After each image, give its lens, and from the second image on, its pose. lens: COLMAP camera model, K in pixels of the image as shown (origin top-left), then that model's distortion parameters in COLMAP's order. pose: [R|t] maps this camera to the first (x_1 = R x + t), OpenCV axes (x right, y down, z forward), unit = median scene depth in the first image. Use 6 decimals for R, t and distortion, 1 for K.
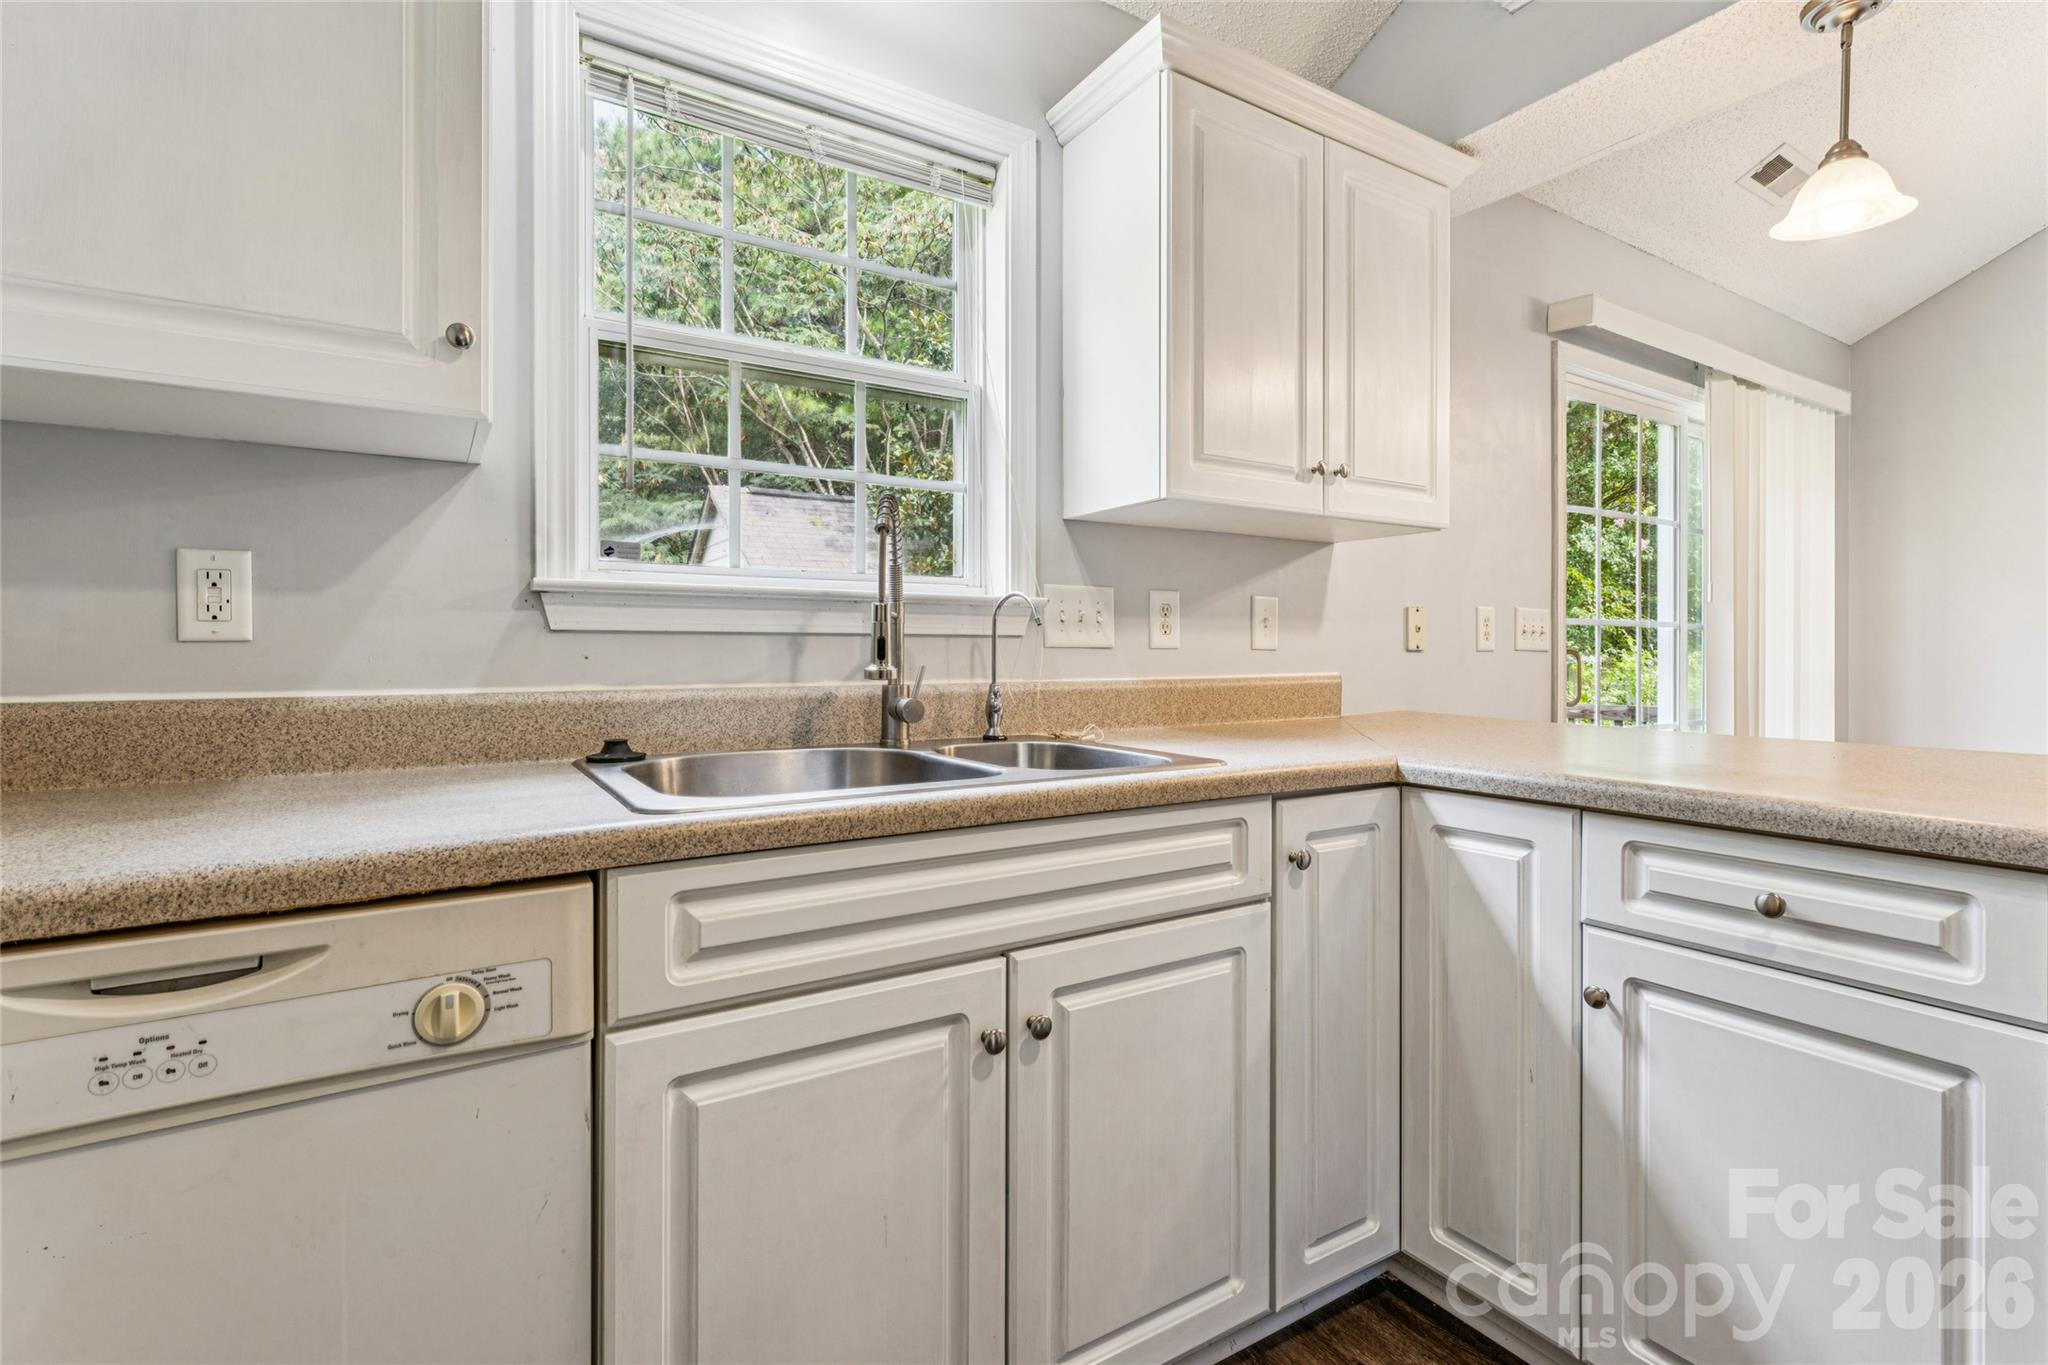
lens RADIAL K [[942.5, 0, 1034.9], [0, 942.5, 658.0], [0, 0, 1]] dist [0.000373, -0.000359]
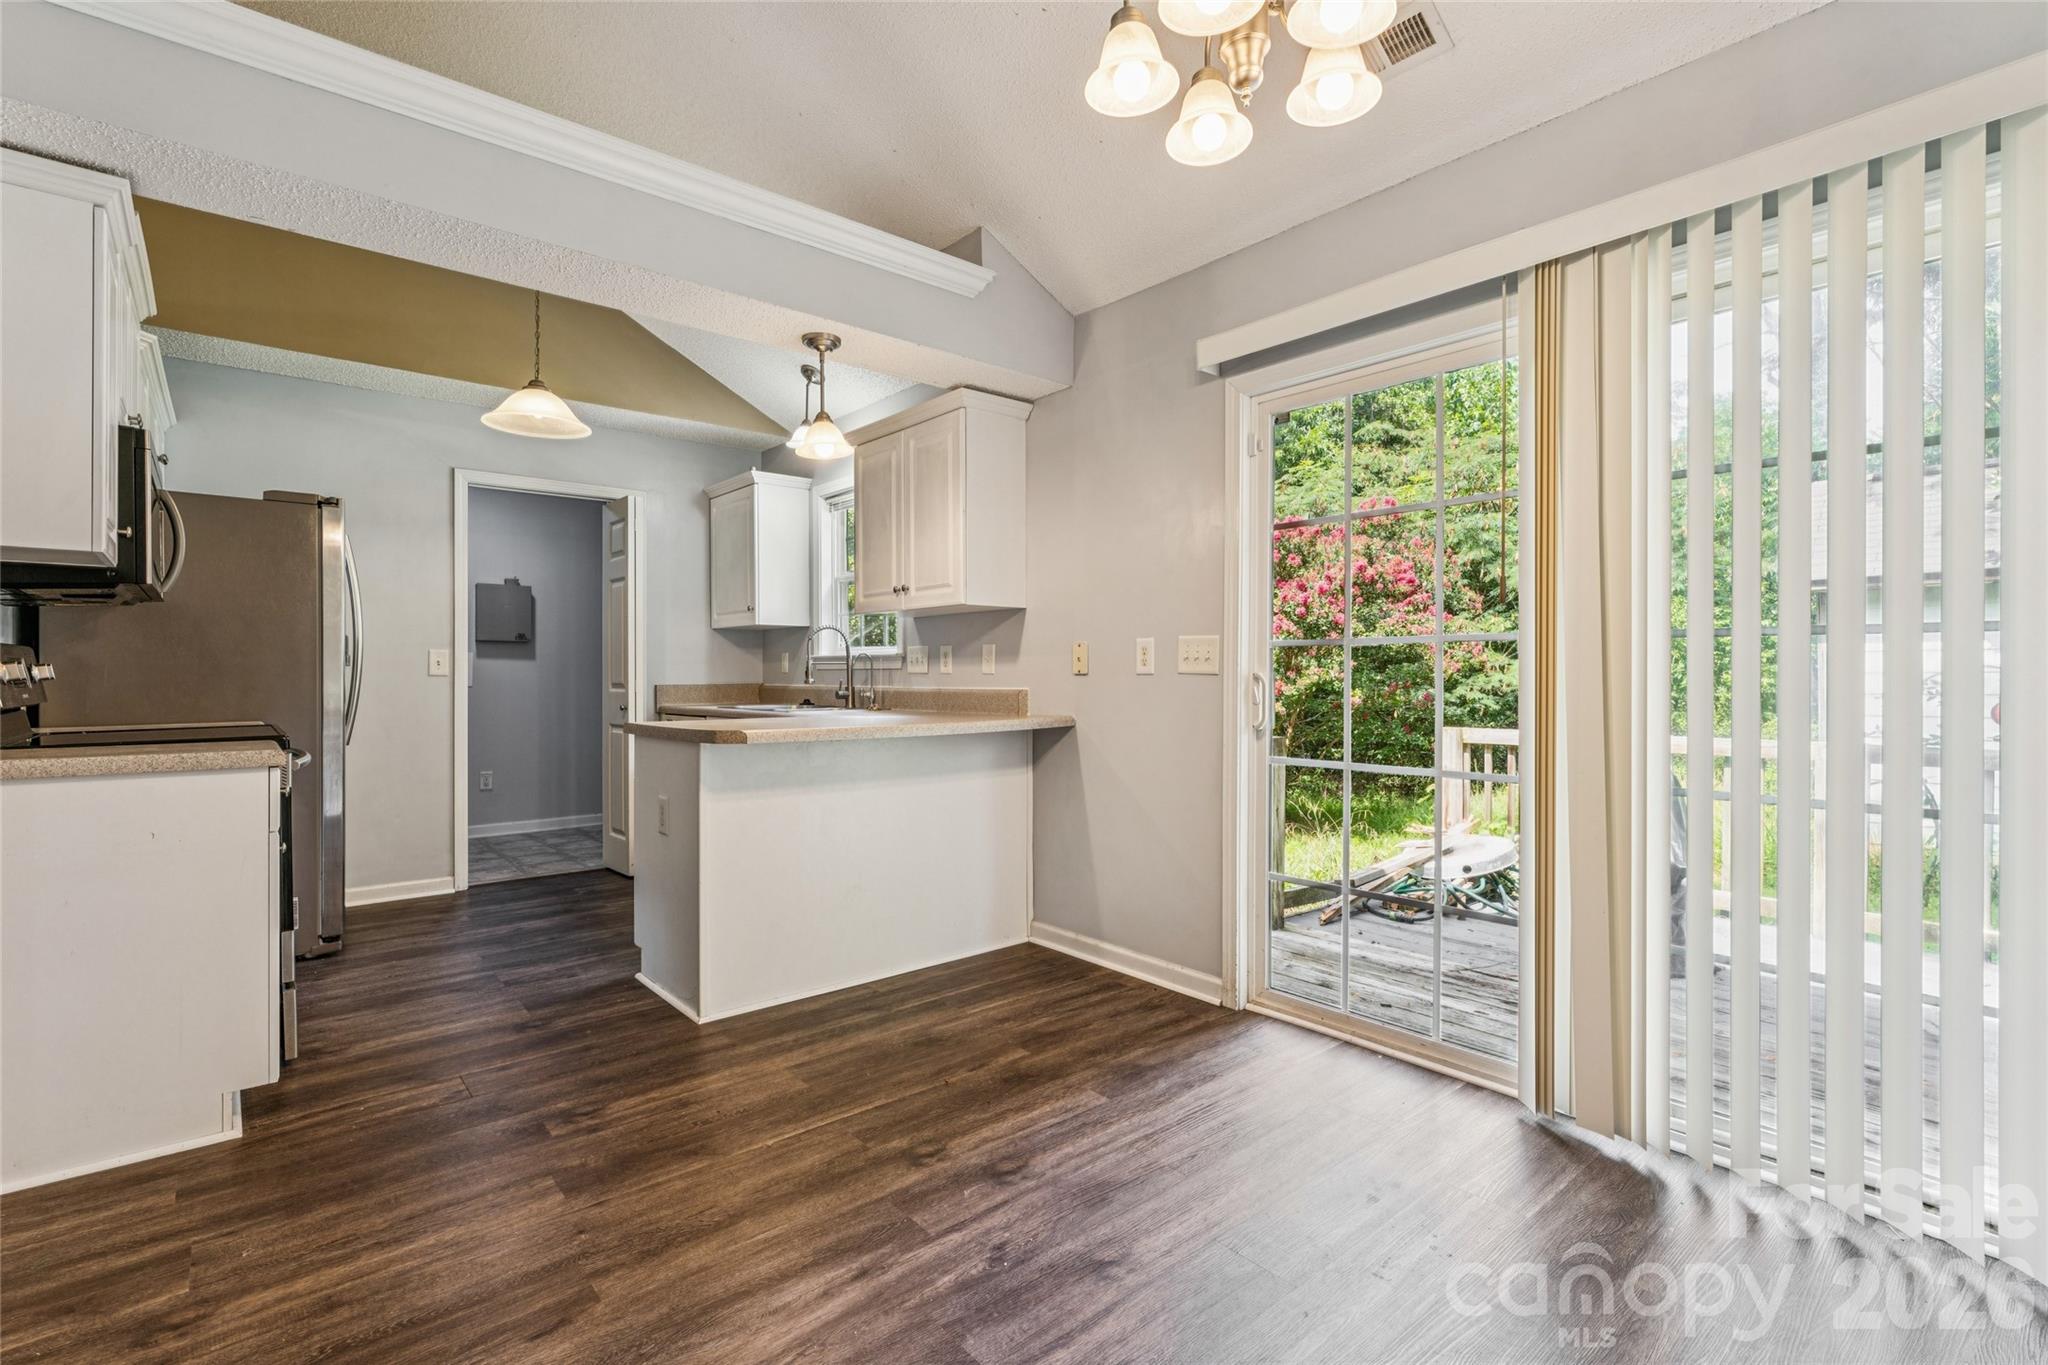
lens RADIAL K [[936.6, 0, 1025.2], [0, 936.6, 679.6], [0, 0, 1]] dist [-0.000321, -0.000556]
pose [[0.131947, 0.004816, -0.991245, 2.281754], [-0.006146, 0.999973, 0.004041, -0.006528], [0.991238, 0.005559, 0.131973, 0.944933]]
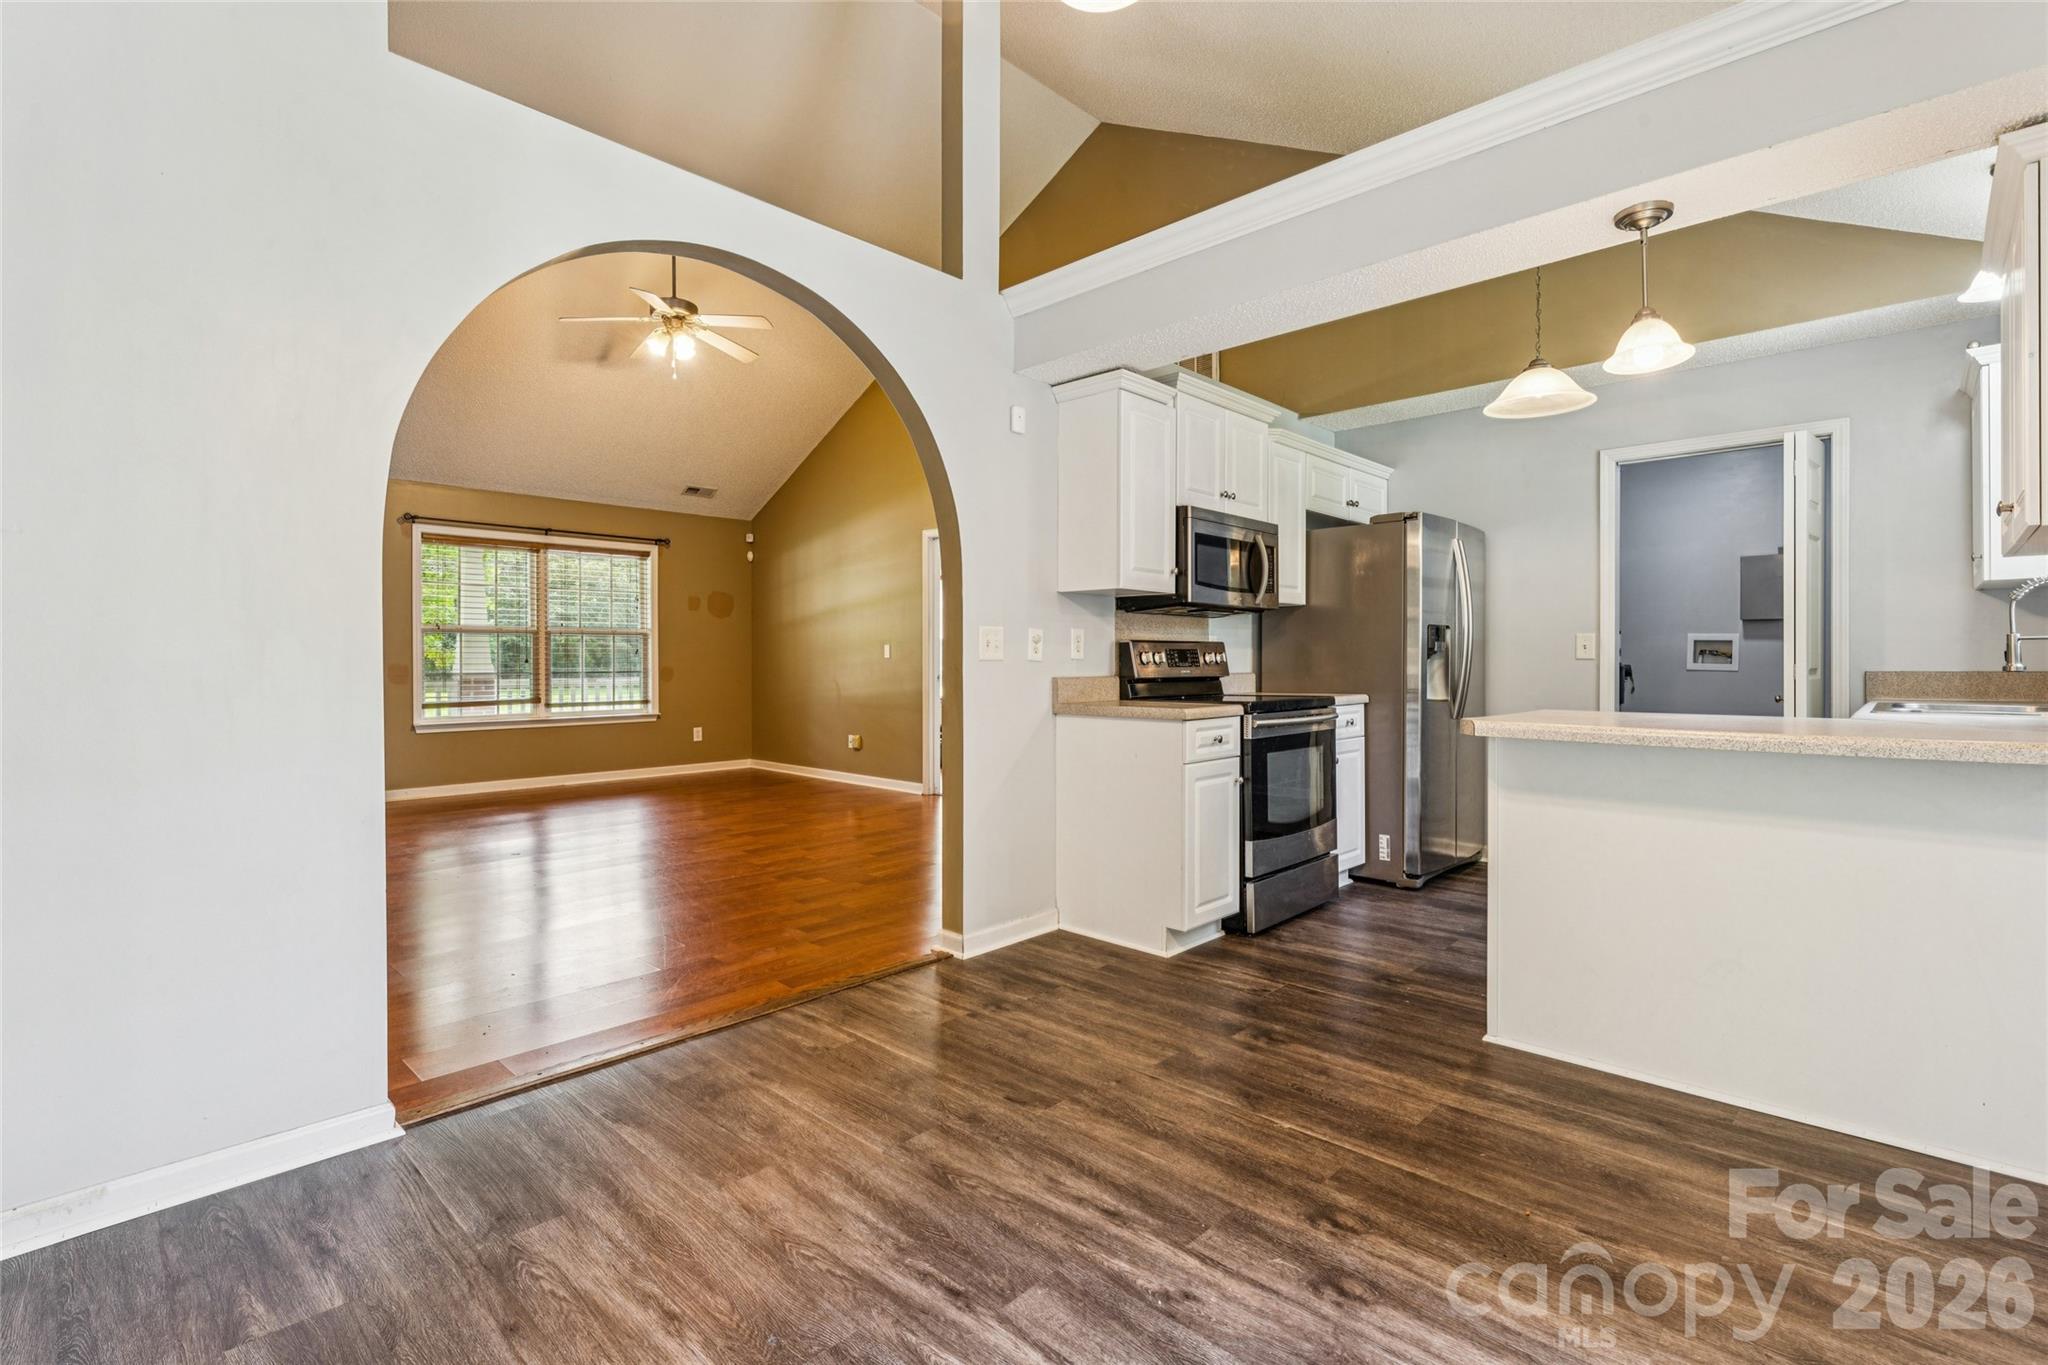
lens RADIAL K [[940.6, 0, 1014.6], [0, 940.6, 654.4], [0, 0, 1]] dist [-0.000130, -0.000013]
pose [[-0.973468, -0.000027, -0.228822, 1.728514], [0.000201, 1.000000, -0.000971, -0.007922], [0.228822, -0.000991, -0.973468, 1.781426]]
